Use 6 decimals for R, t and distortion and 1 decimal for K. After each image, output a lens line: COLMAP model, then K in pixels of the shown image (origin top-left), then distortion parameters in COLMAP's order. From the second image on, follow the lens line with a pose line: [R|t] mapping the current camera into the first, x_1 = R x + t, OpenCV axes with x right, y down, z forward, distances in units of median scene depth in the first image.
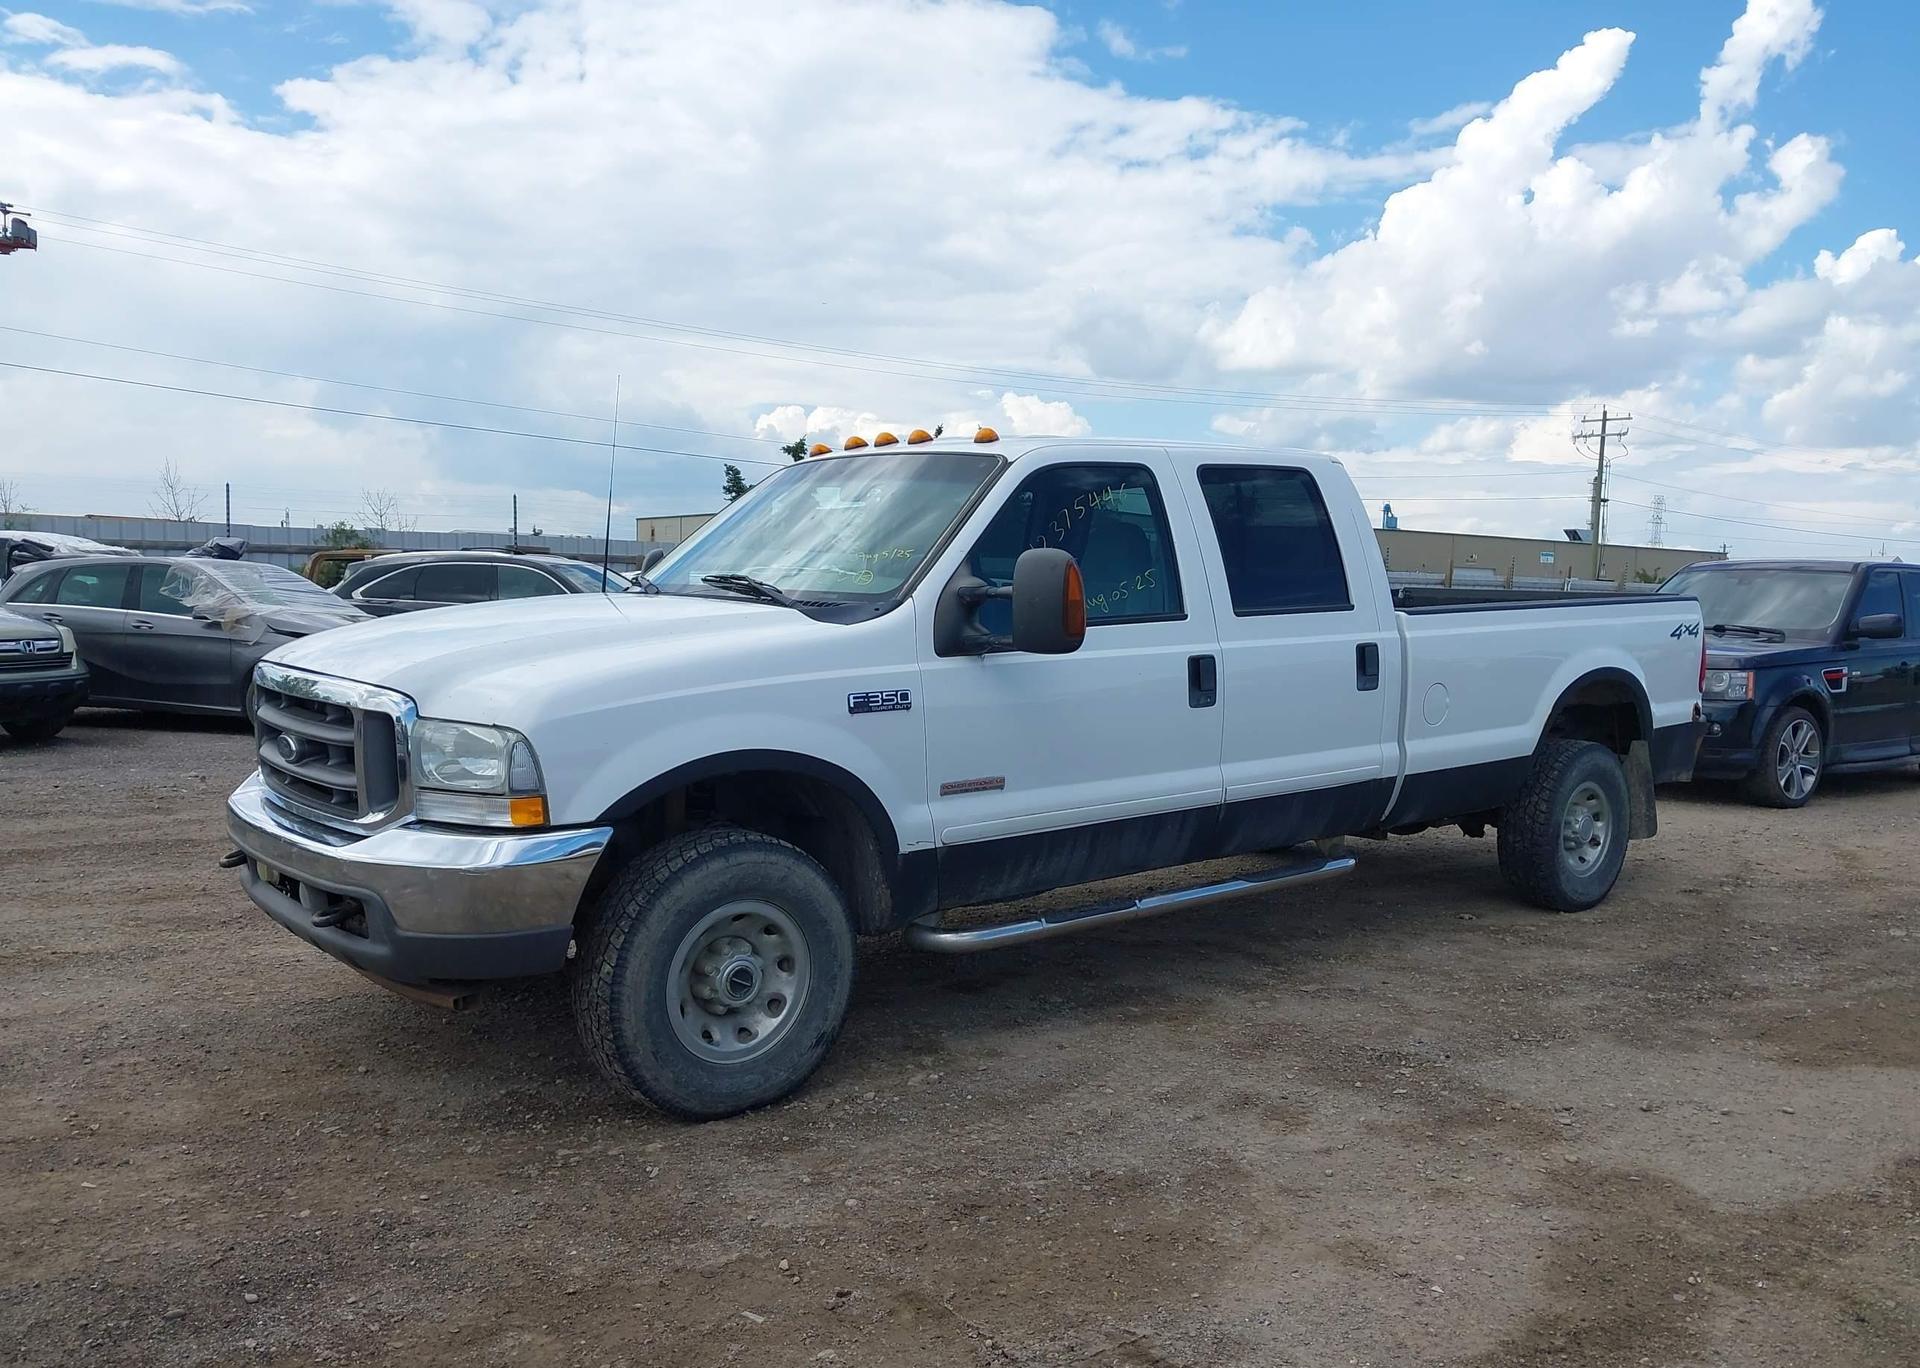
lens RADIAL K [[1510.4, 0, 979.1], [0, 1510.4, 695.9], [0, 0, 1]] dist [0.041299, -0.058652]
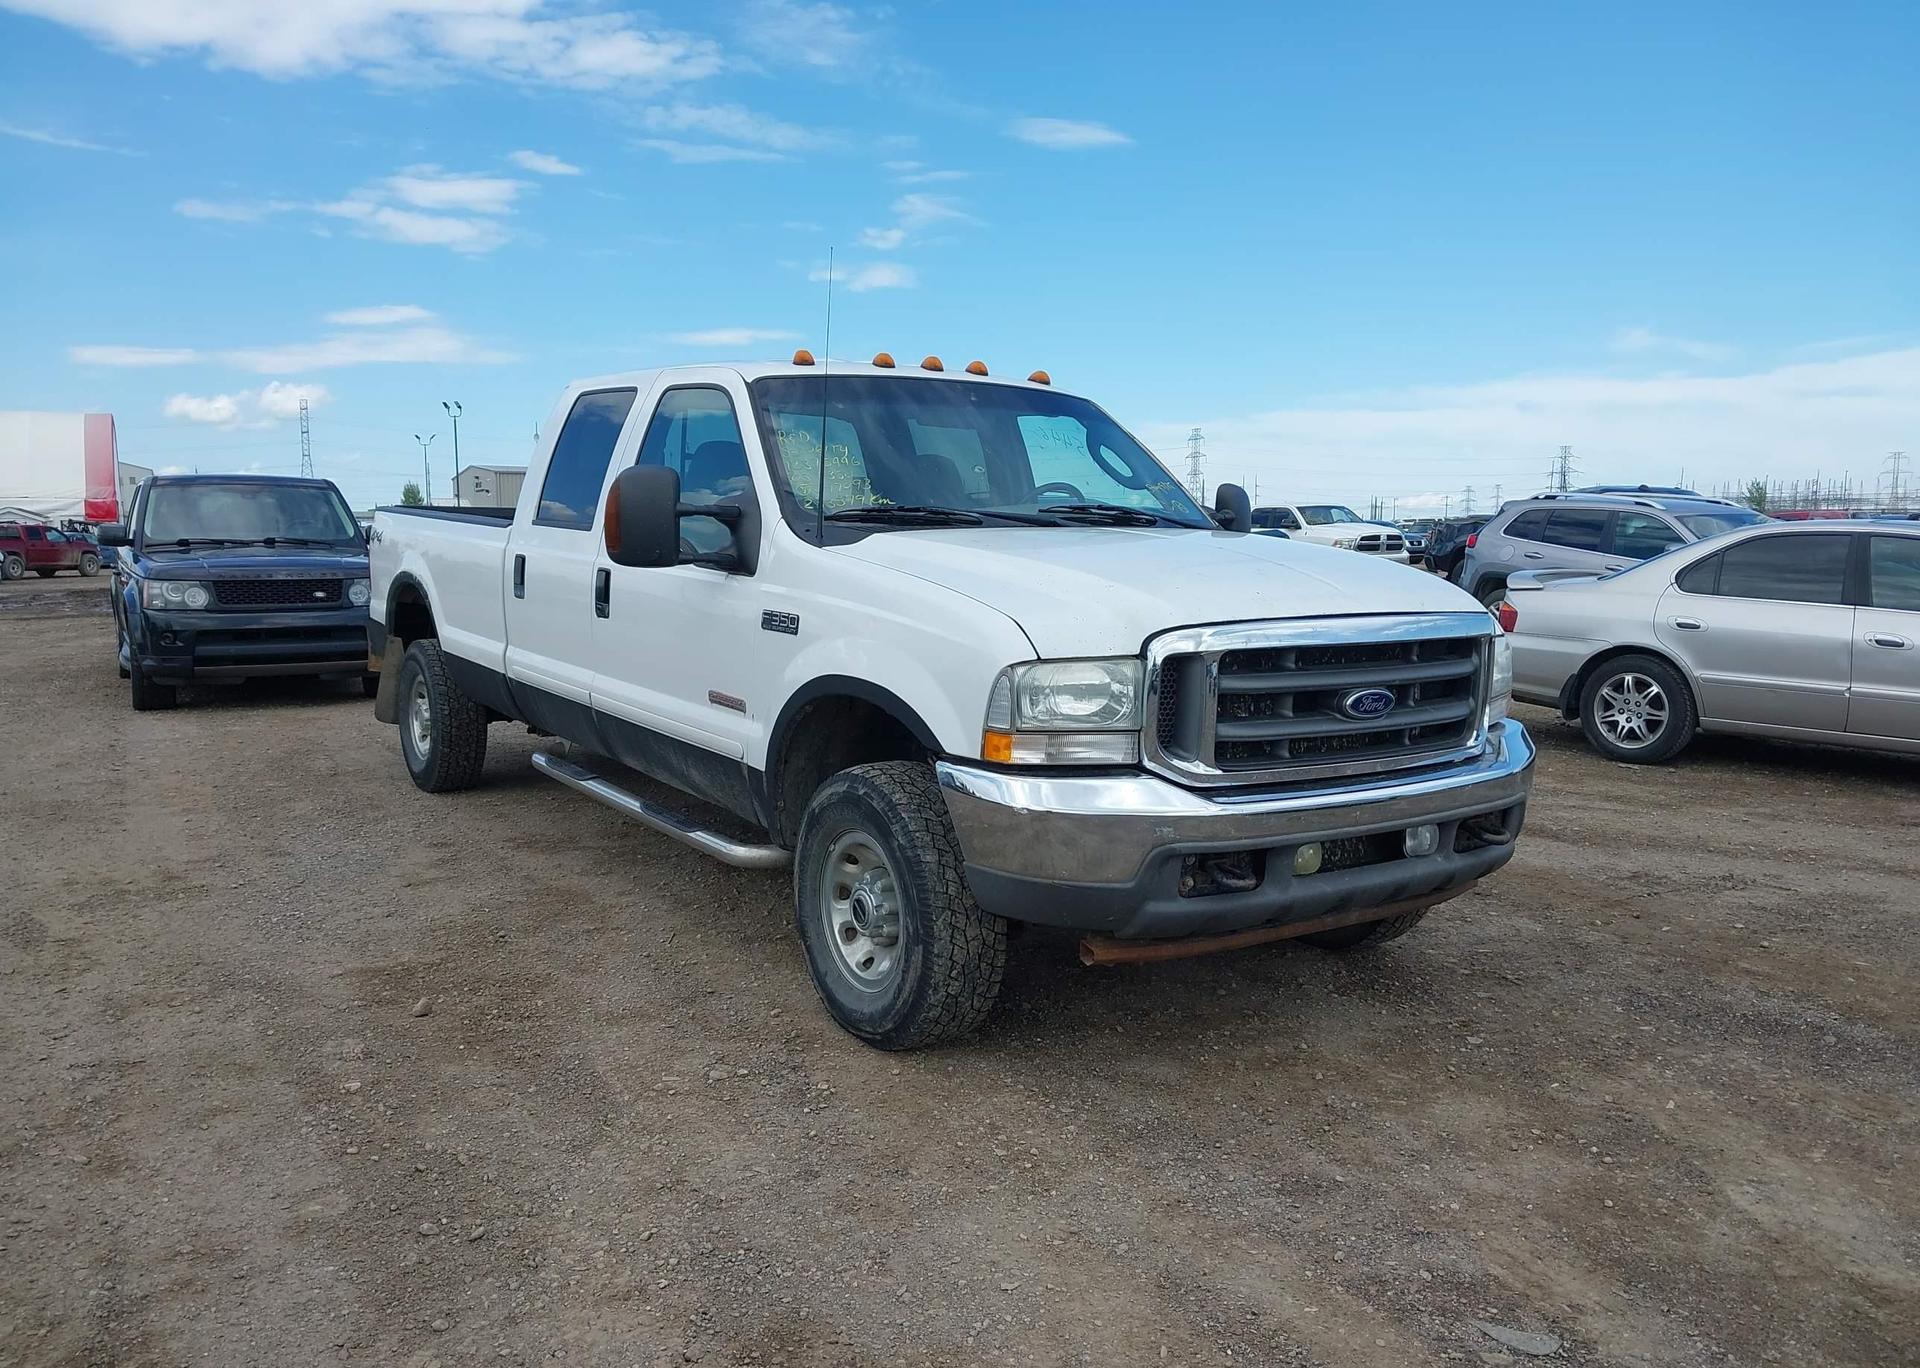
lens RADIAL K [[1510.4, 0, 948.4], [0, 1510.4, 696.3], [0, 0, 1]] dist [0.041299, -0.058652]
pose [[0.083020, -0.134164, 0.987475, -1.338744], [0.072394, 0.989090, 0.128297, -0.101893], [-0.993915, 0.060836, 0.091827, 1.142825]]
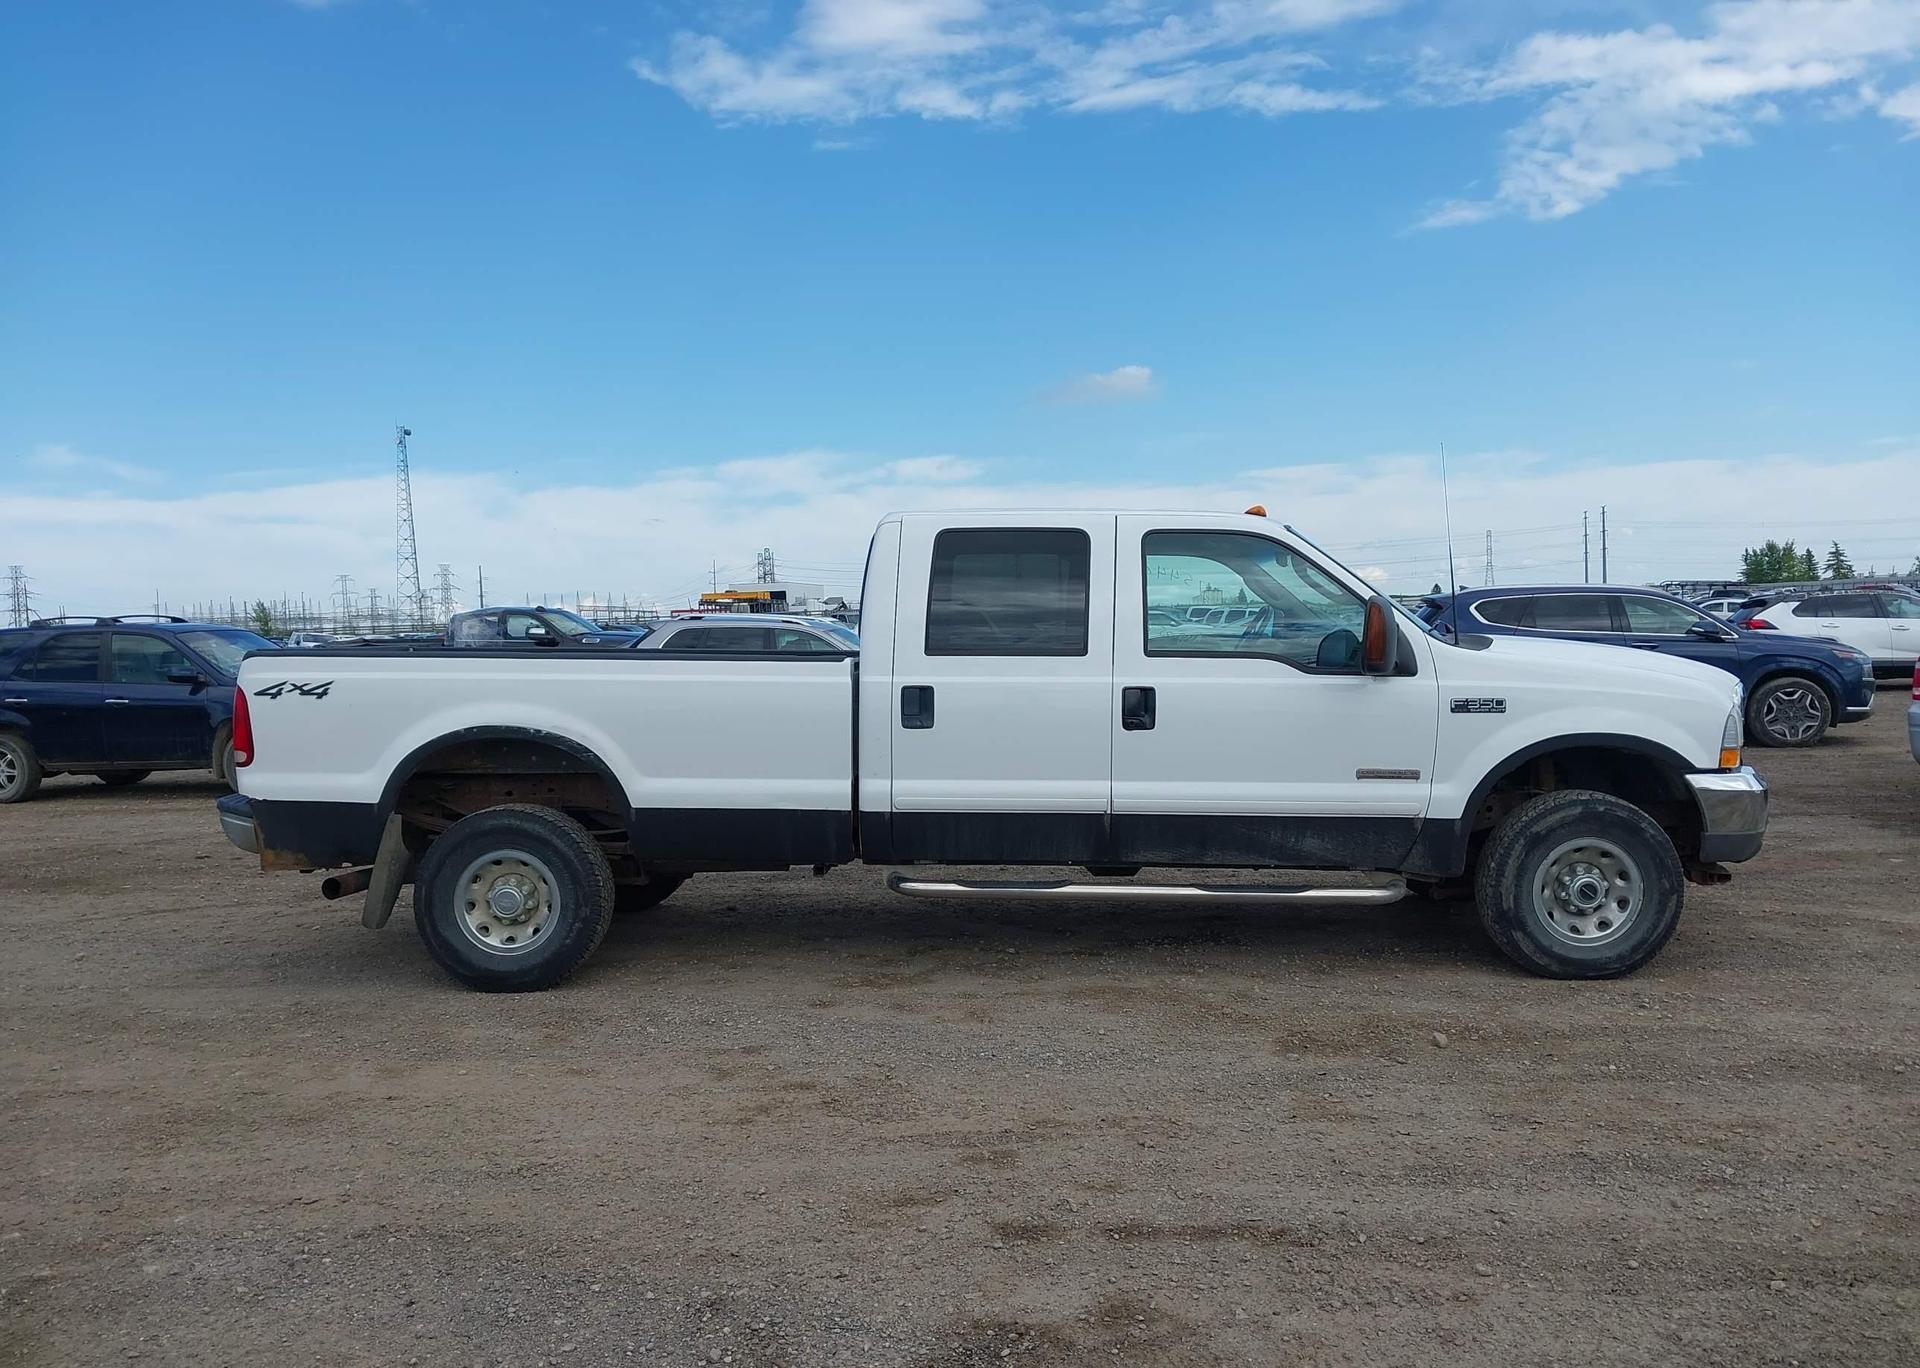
lens RADIAL K [[1510.4, 0, 953.7], [0, 1510.4, 701.7], [0, 0, 1]] dist [0.041299, -0.058652]
pose [[-0.760655, -0.032837, 0.648325, -0.893020], [0.060727, 0.990741, 0.121428, -0.233922], [-0.646309, 0.131736, -0.751618, 2.707776]]
